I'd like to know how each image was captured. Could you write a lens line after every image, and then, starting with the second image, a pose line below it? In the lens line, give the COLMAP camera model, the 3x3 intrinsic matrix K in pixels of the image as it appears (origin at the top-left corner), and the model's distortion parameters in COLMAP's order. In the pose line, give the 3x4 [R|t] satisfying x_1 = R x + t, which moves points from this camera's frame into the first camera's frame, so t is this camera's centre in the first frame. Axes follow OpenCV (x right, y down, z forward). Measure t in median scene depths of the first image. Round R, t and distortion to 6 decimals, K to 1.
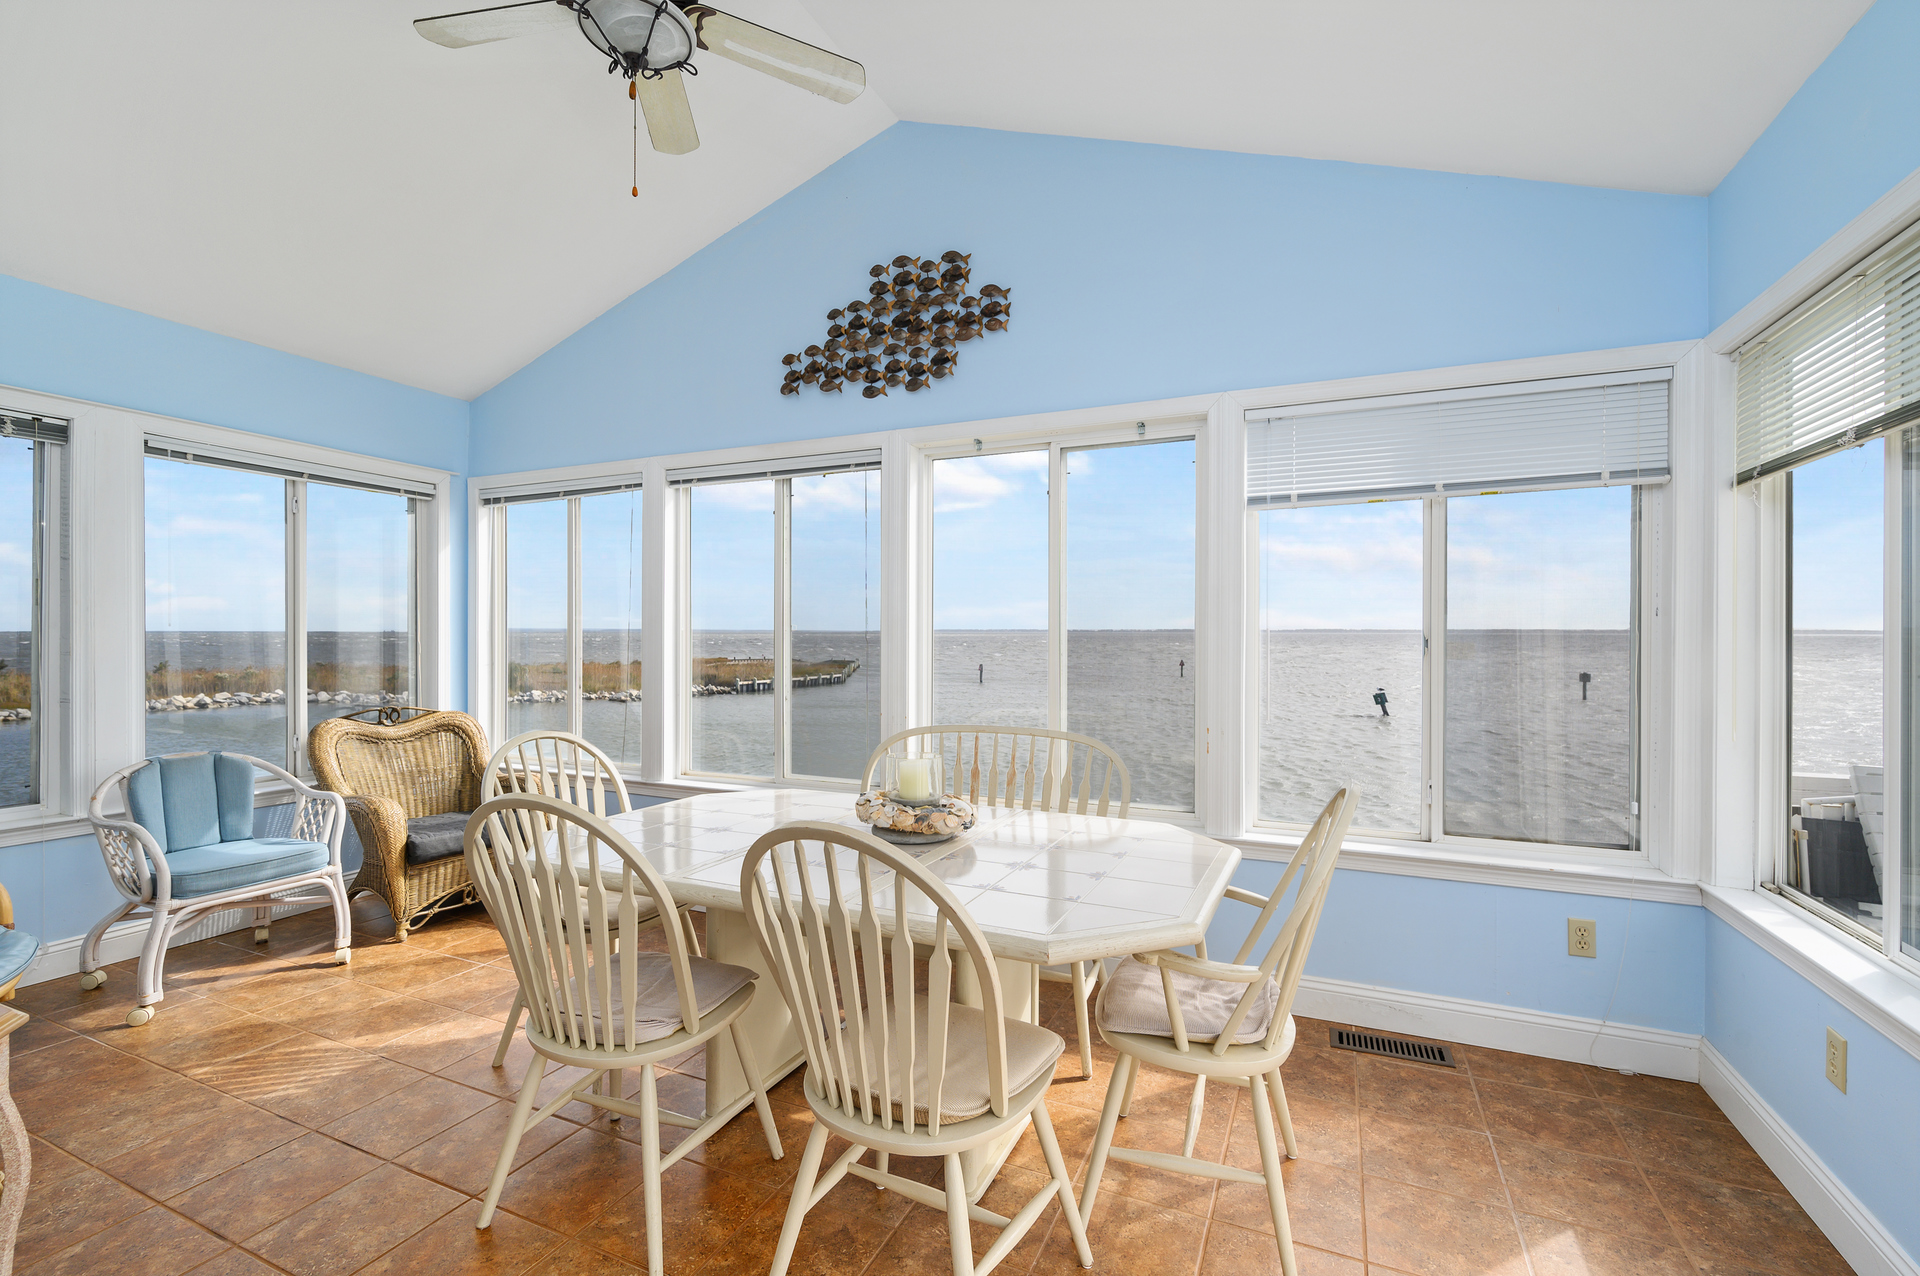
lens RADIAL K [[819.9, 0, 960.0], [0, 819.9, 638.0], [0, 0, 1]] dist [-0.000930, -0.000041]
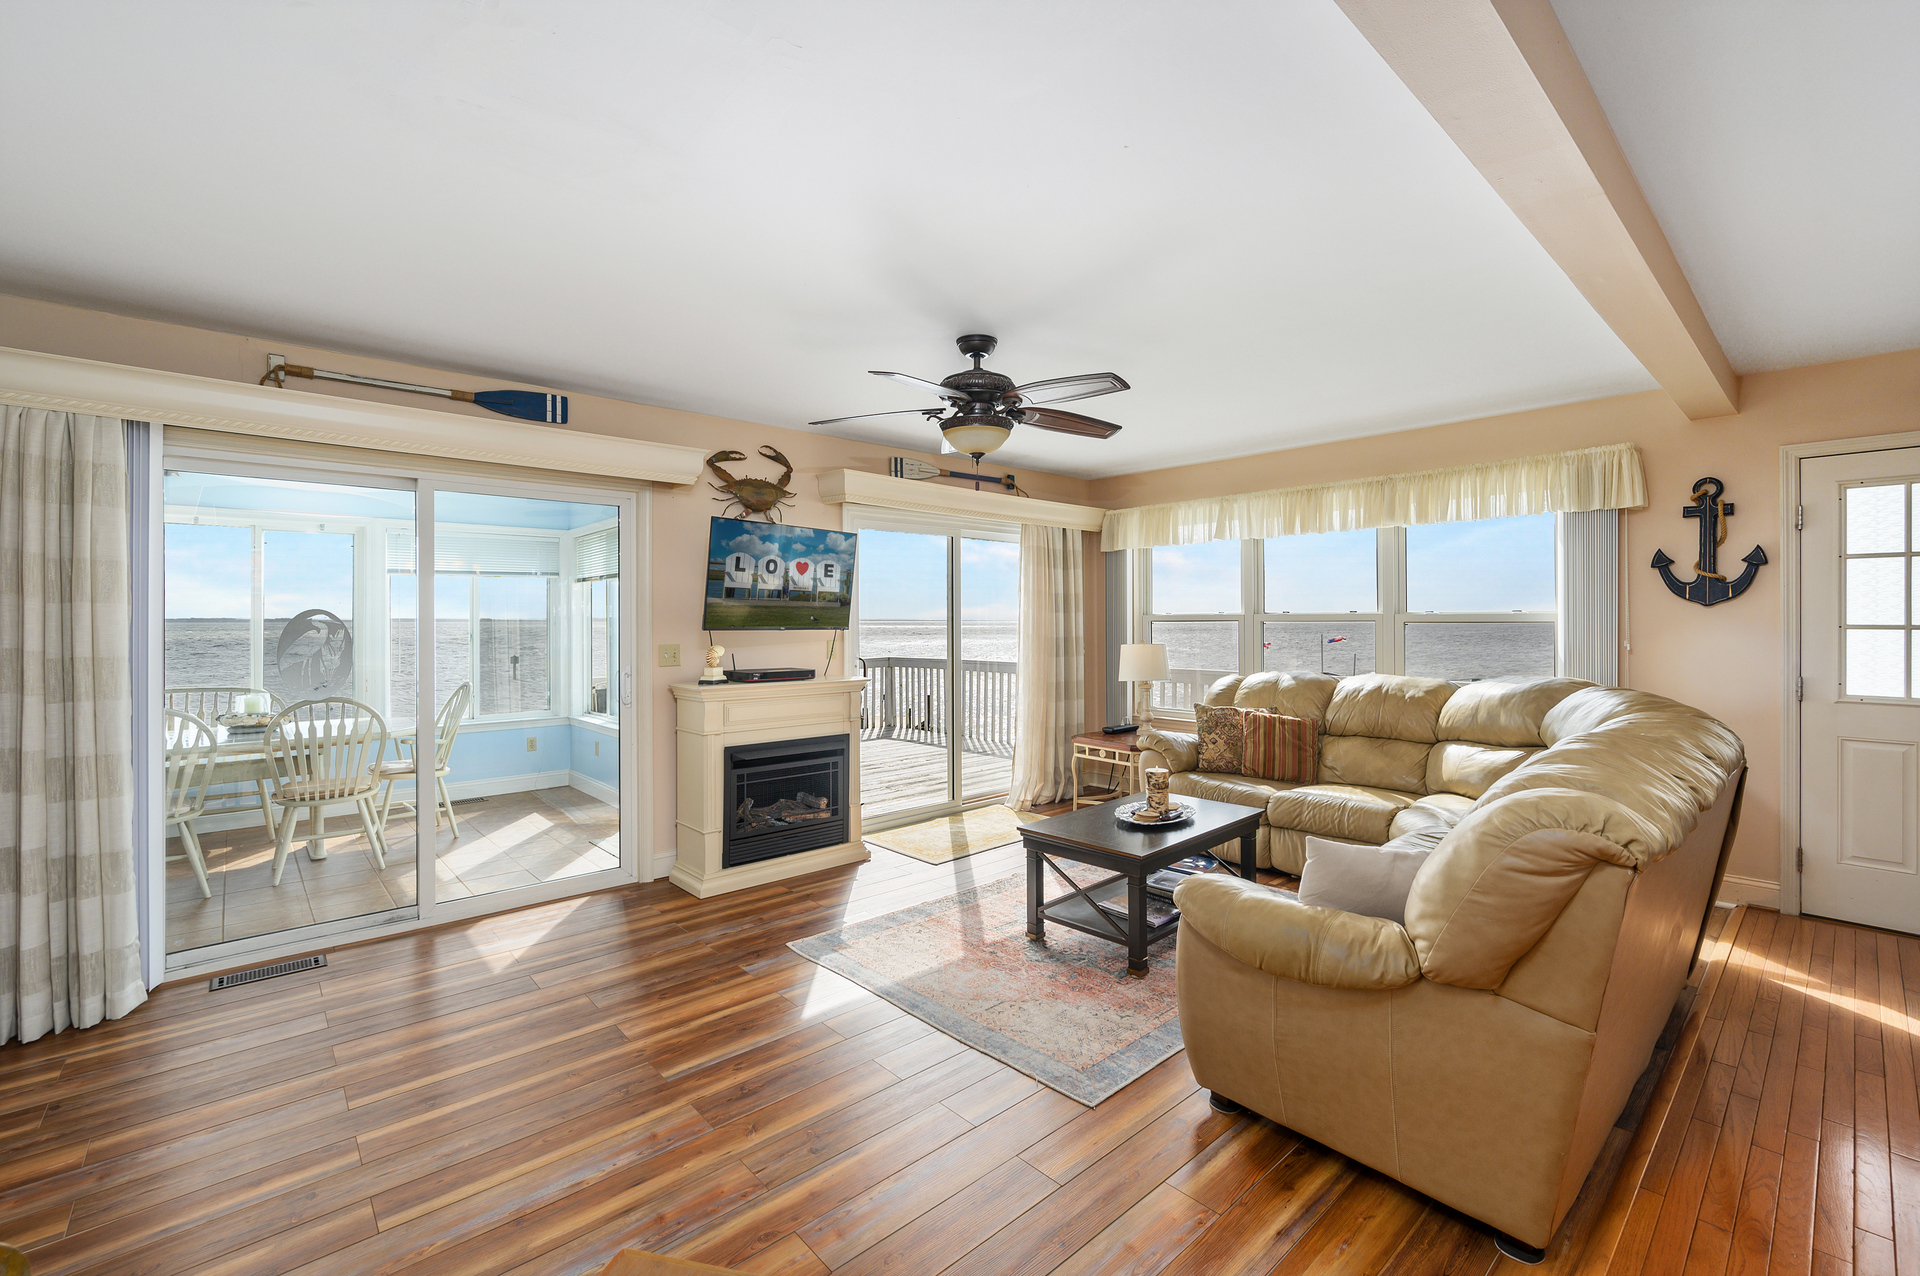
lens RADIAL K [[819.9, 0, 960.0], [0, 819.9, 638.0], [0, 0, 1]] dist [-0.000930, -0.000041]
pose [[0.397025, -0.009608, 0.917758, -0.862230], [0.002985, 0.999953, 0.009178, -0.008496], [-0.917803, -0.000905, 0.397035, -1.019937]]
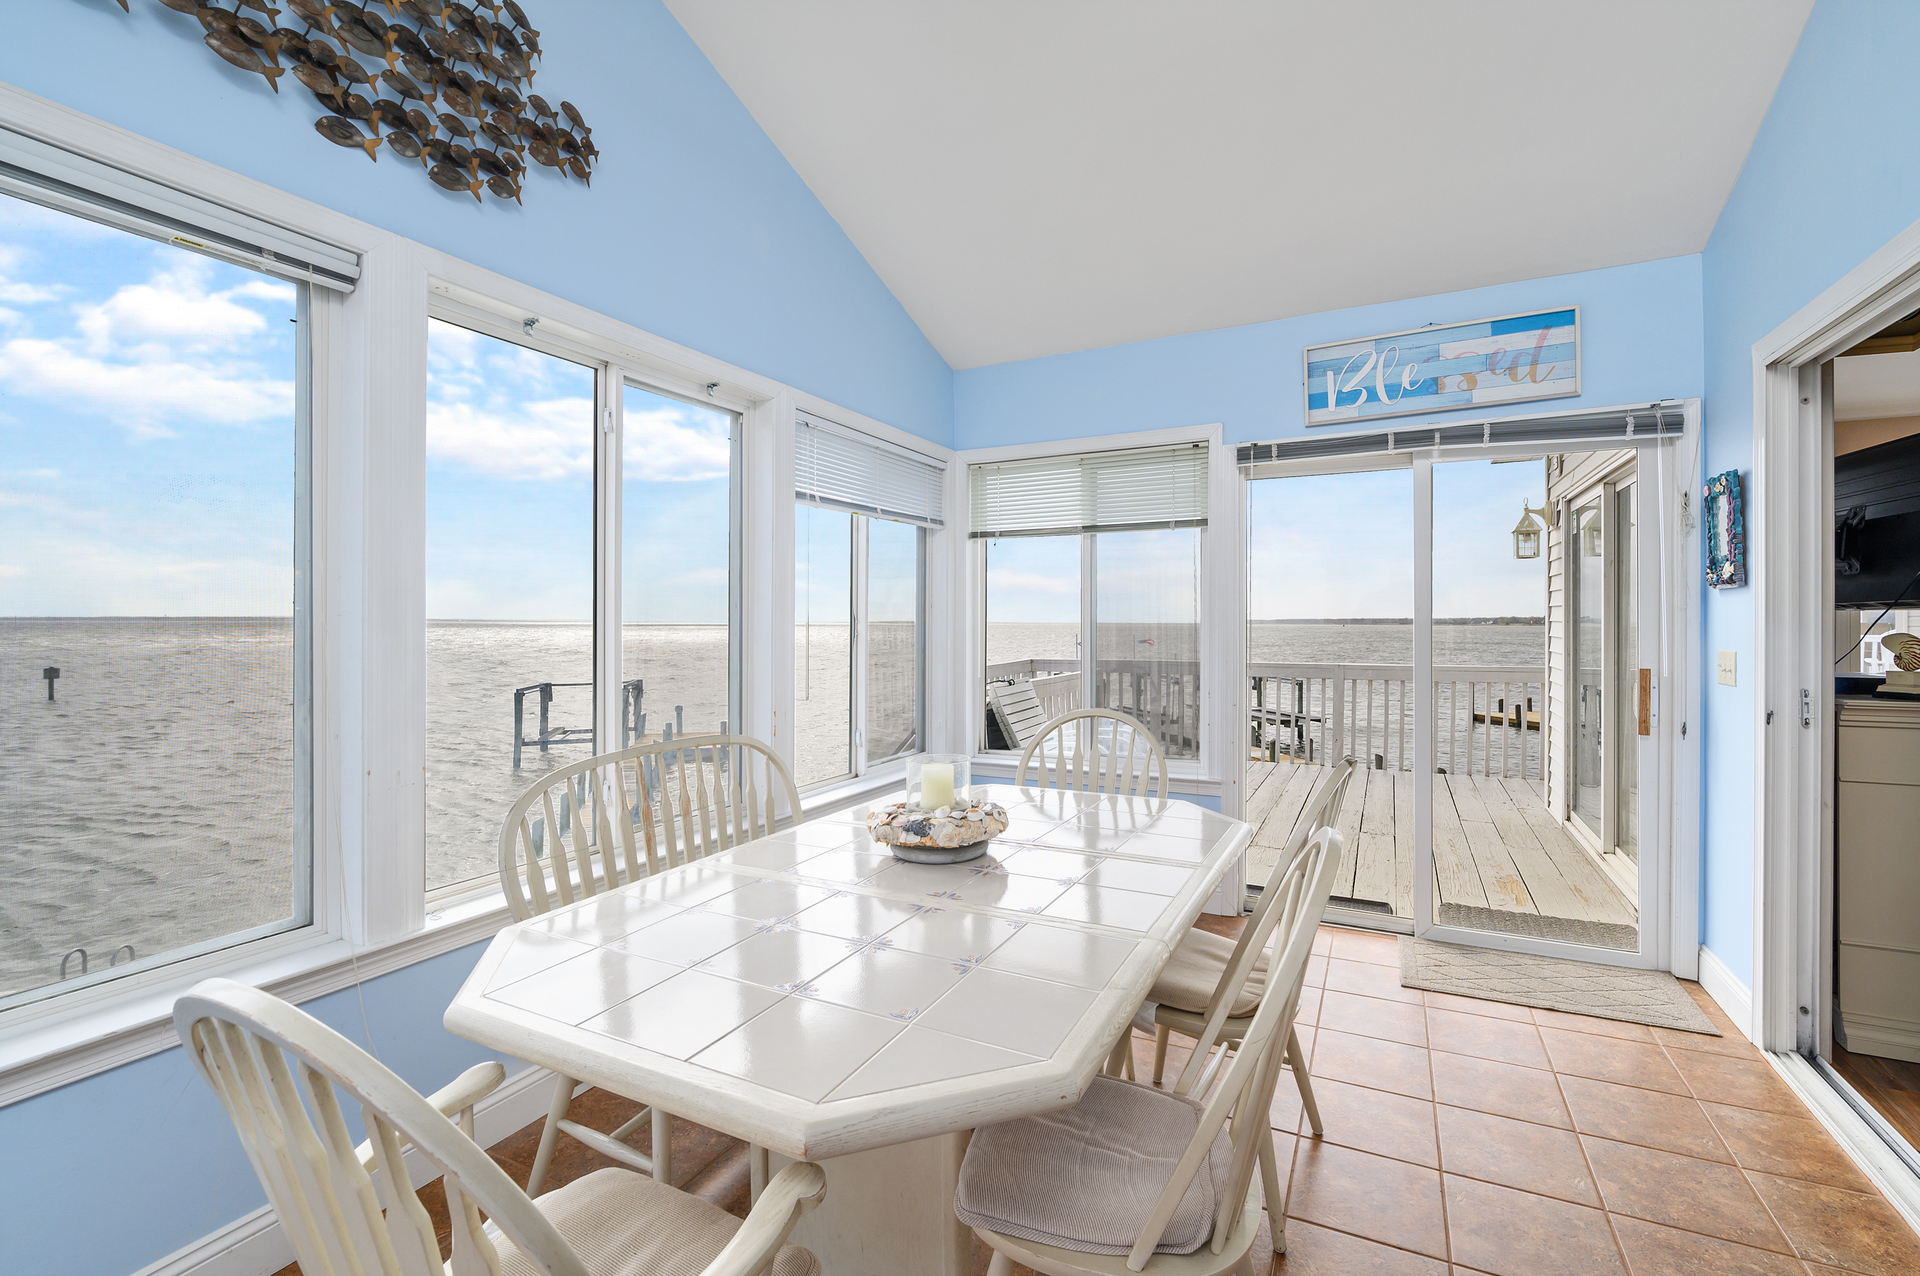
lens RADIAL K [[849.4, 0, 960.0], [0, 849.4, 638.0], [0, 0, 1]] dist [0.001101, 0.000336]
pose [[0.043000, -0.020949, 0.998855, -0.659236], [0.005441, 0.999770, 0.020734, 0.000243], [-0.999060, 0.004544, 0.043104, 0.641145]]
